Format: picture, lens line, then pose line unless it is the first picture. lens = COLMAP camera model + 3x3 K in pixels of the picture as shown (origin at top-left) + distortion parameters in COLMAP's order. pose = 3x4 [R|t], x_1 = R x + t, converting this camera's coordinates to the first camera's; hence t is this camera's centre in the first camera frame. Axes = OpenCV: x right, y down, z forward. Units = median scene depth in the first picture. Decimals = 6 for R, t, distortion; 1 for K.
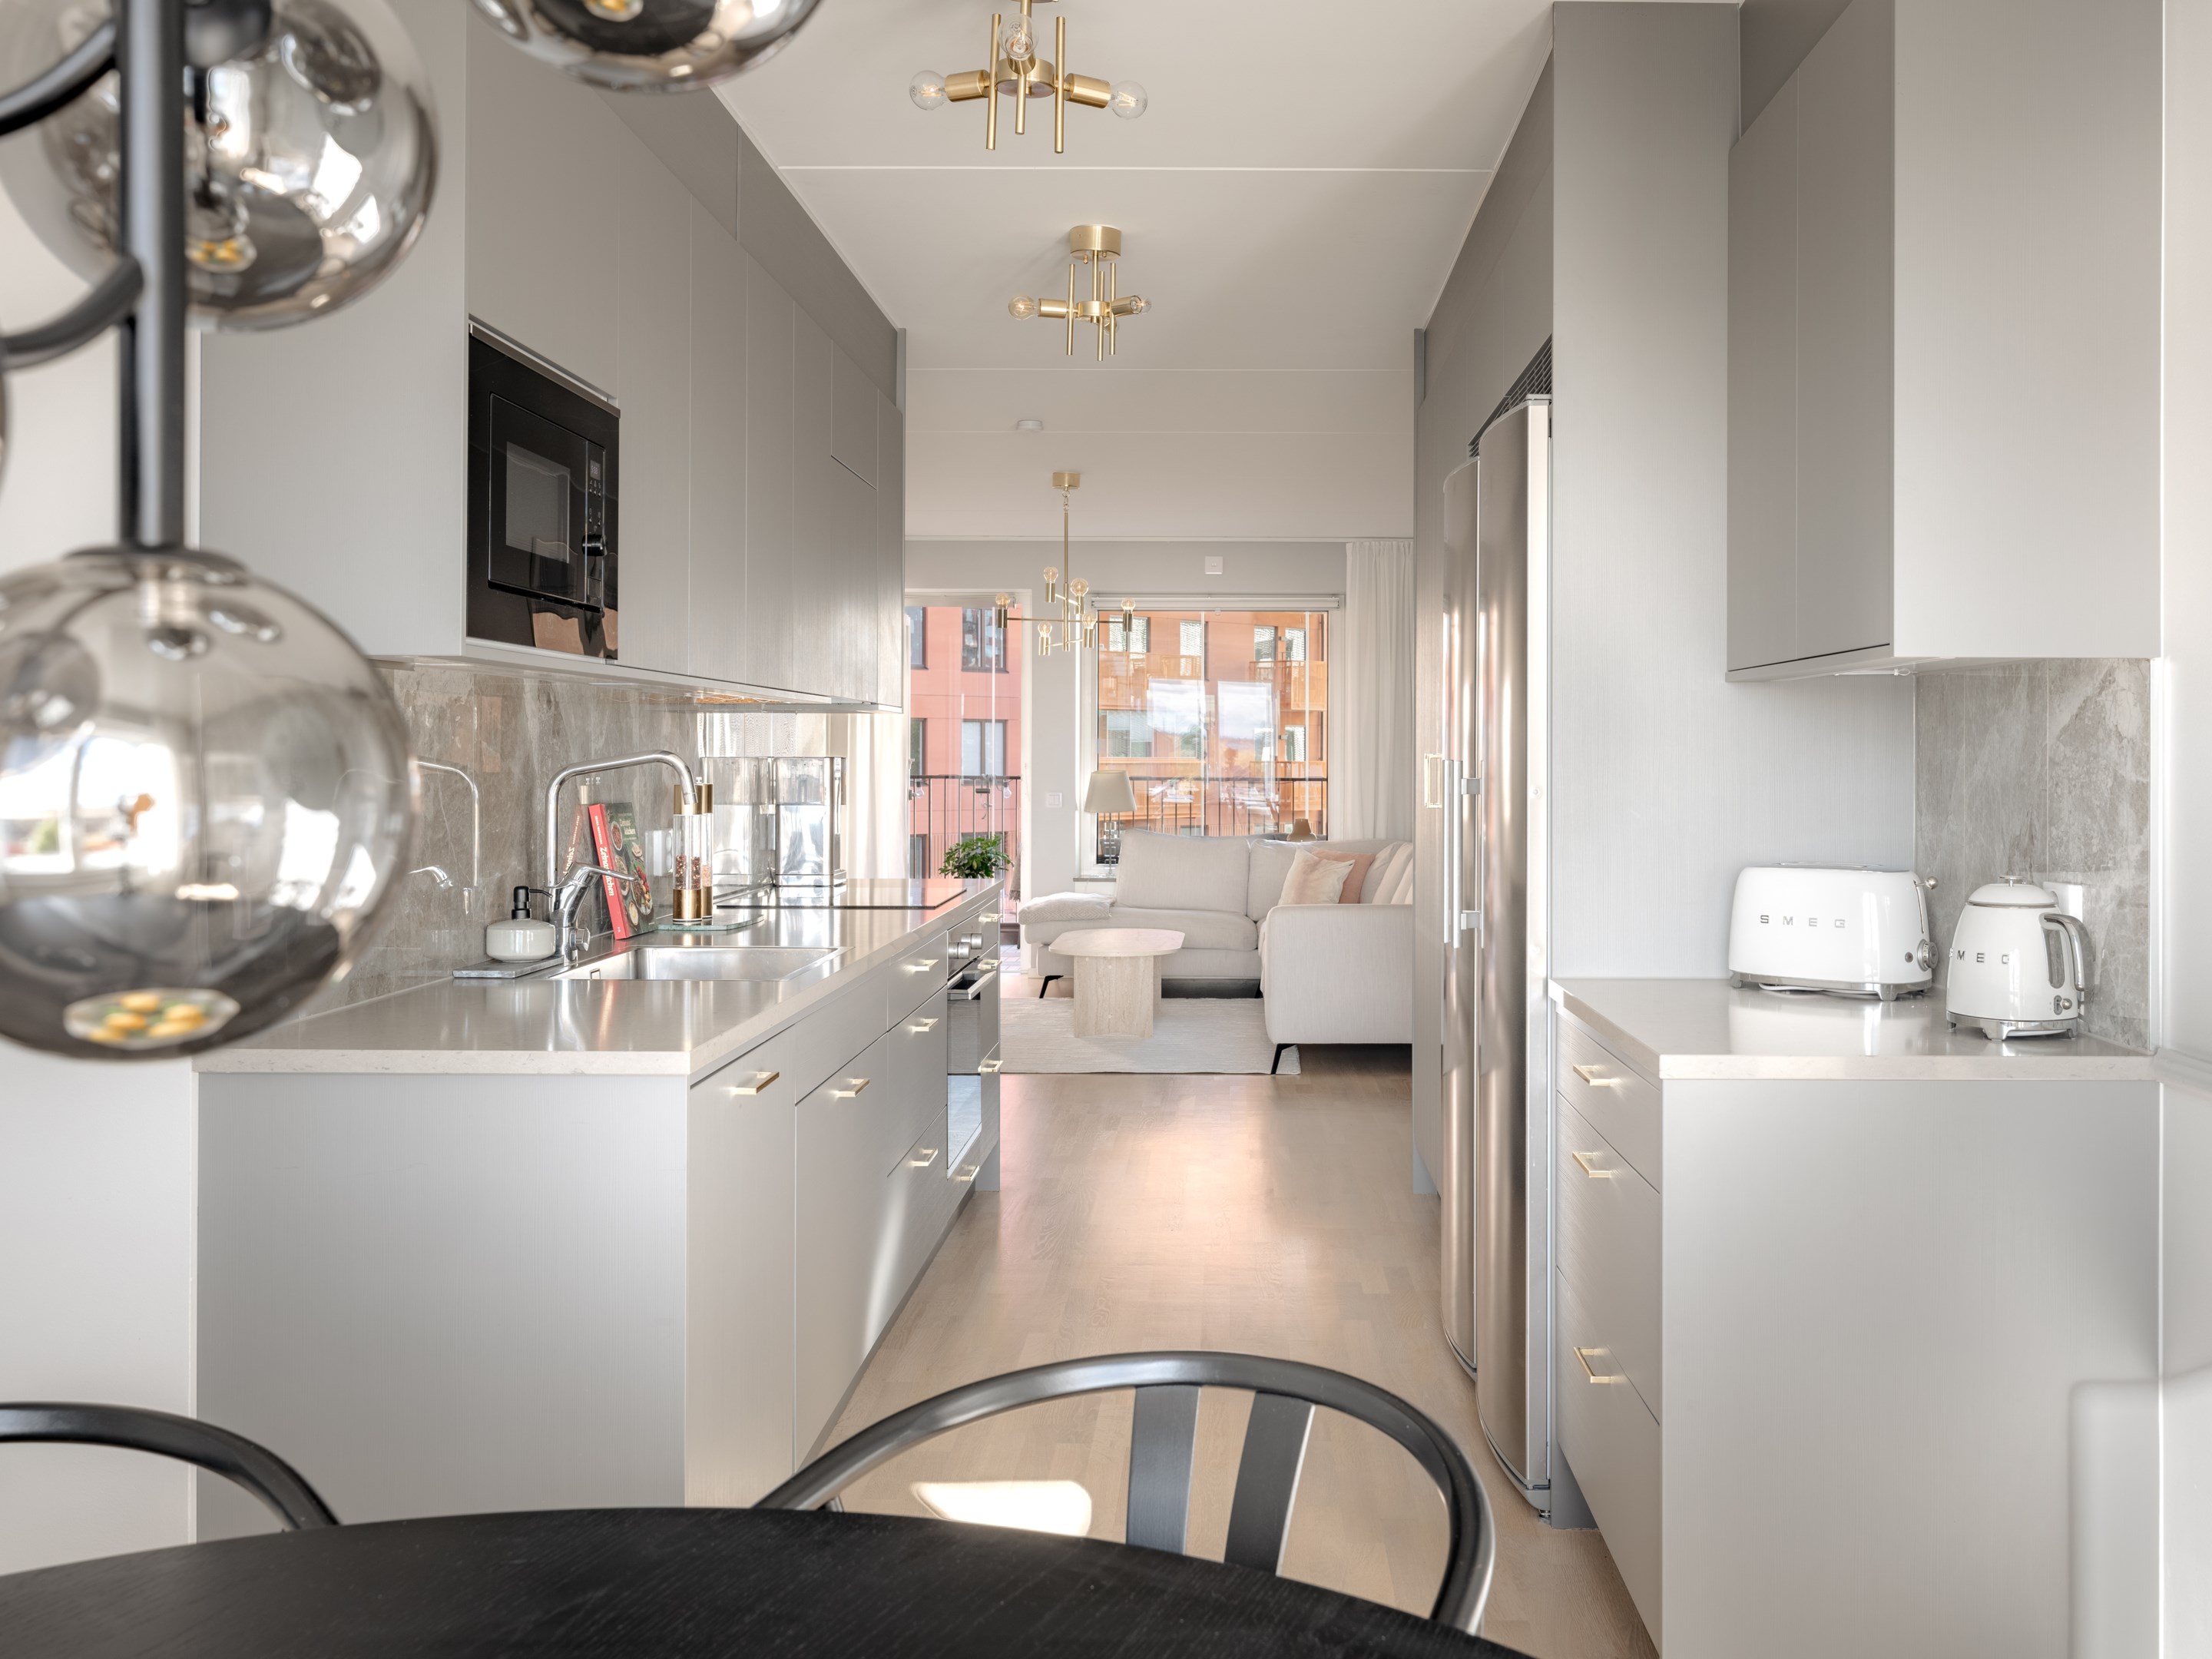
lens RADIAL K [[1993.3, 0, 1106.0], [0, 1993.3, 829.5], [0, 0, 1]] dist [-0.000559, -0.000071]
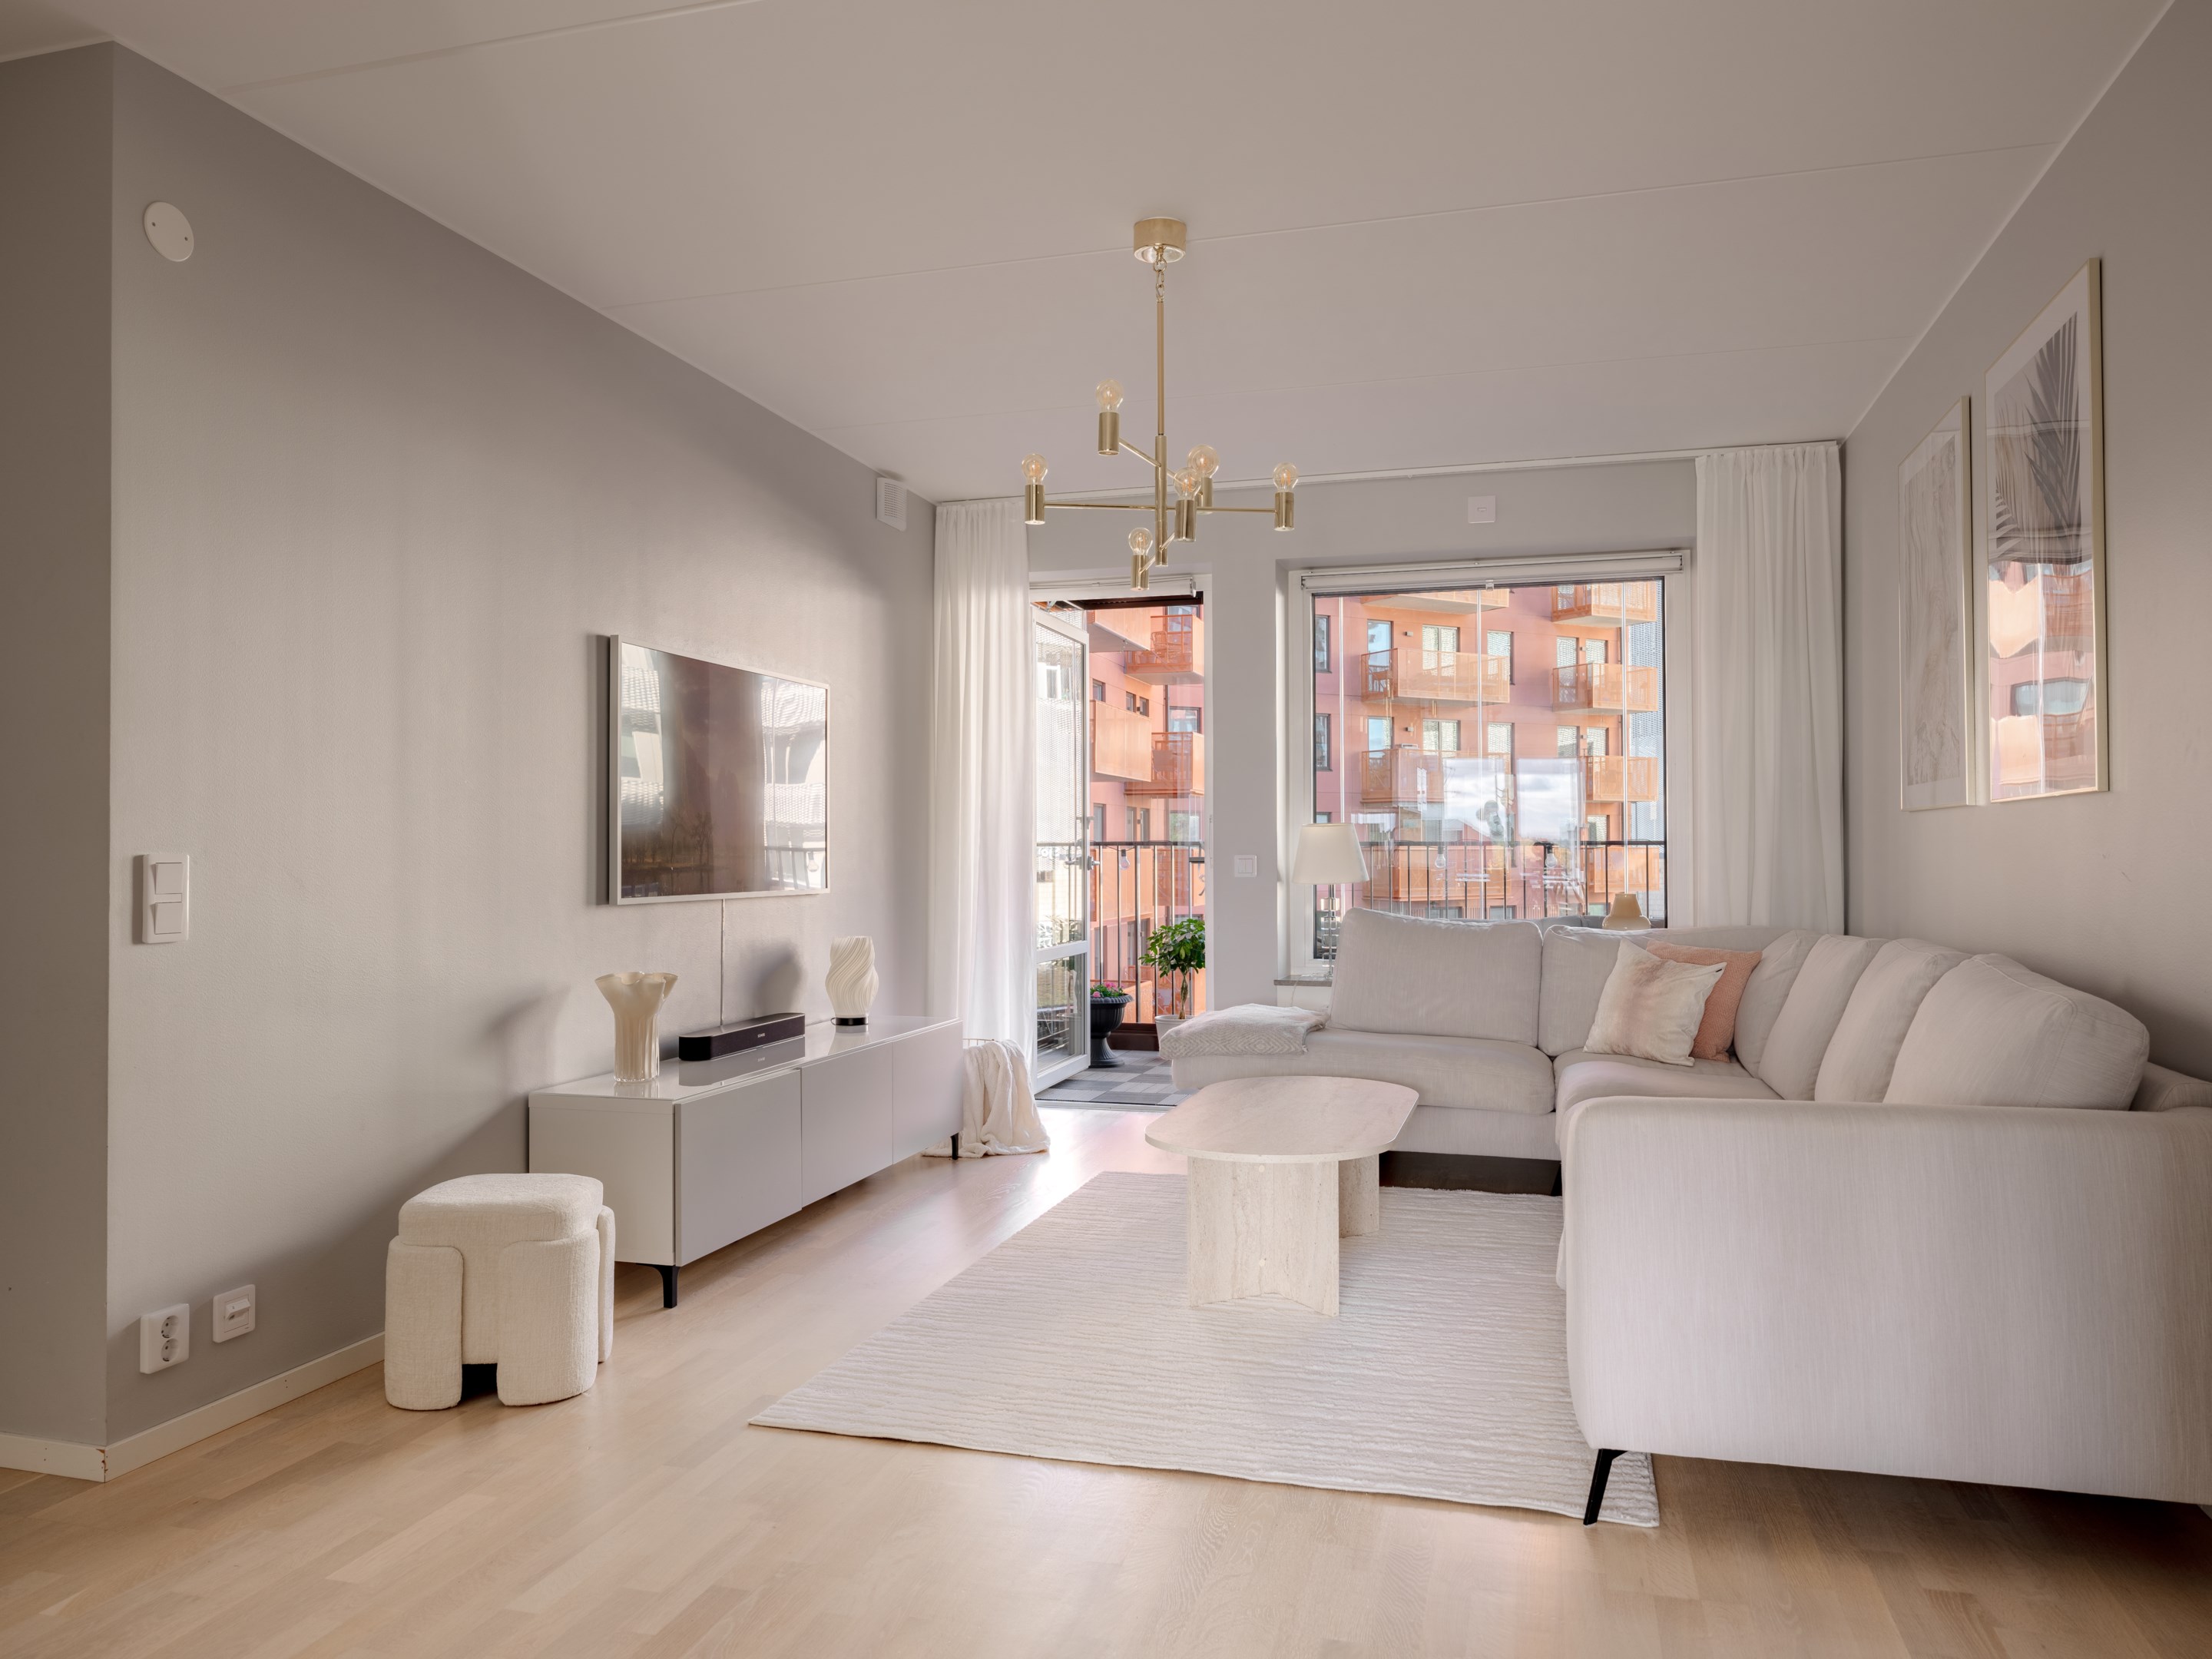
lens RADIAL K [[1550.3, 0, 1106.0], [0, 1550.3, 829.5], [0, 0, 1]] dist [0.001285, 0.001123]
pose [[0.977858, -0.005137, -0.209206, 0.038055], [-0.005708, 0.998672, -0.051204, 0.000457], [0.209191, 0.051264, 0.976530, 0.464028]]
